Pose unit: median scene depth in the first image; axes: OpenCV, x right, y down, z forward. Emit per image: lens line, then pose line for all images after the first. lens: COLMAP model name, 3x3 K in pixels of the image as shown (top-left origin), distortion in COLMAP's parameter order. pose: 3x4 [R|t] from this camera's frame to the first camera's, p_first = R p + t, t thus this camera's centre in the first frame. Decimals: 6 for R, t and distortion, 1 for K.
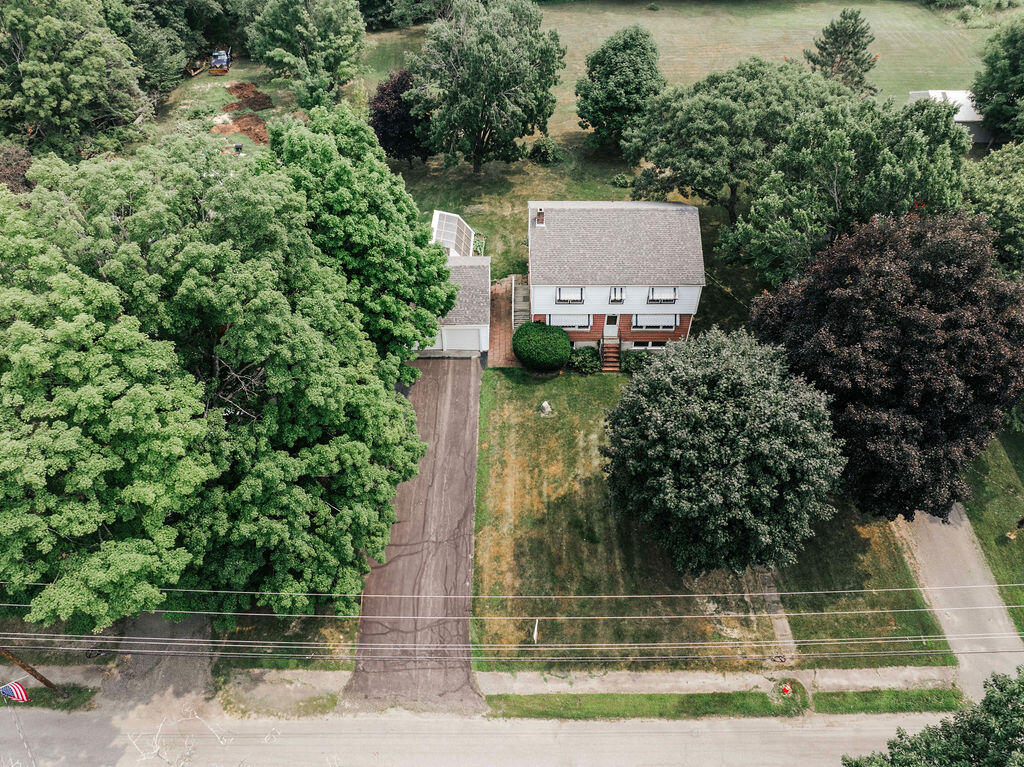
lens RADIAL K [[727.4, 0, 512.4], [0, 727.4, 389.9], [0, 0, 1]] dist [-0.047539, 0.016501]
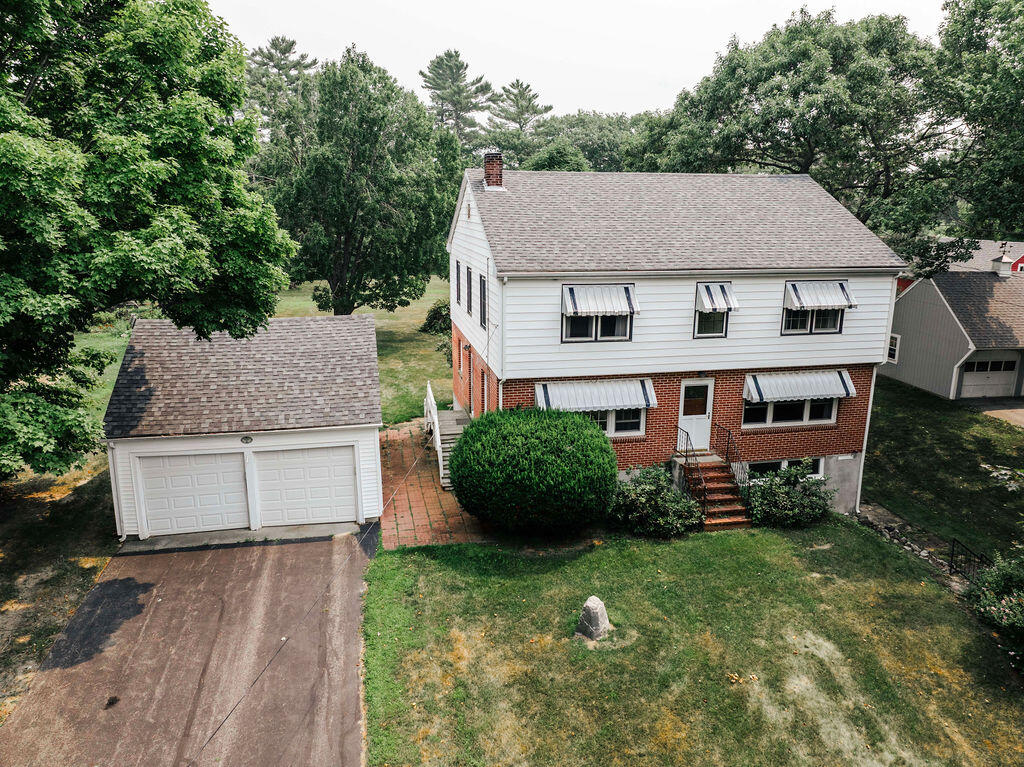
lens RADIAL K [[727.4, 0, 513.4], [0, 727.4, 375.7], [0, 0, 1]] dist [-0.047539, 0.016501]
pose [[0.979834, -0.044956, 0.194691, -0.038589], [0.141358, 0.844604, -0.516393, 0.086843], [-0.141221, 0.533500, 0.833927, 0.704538]]
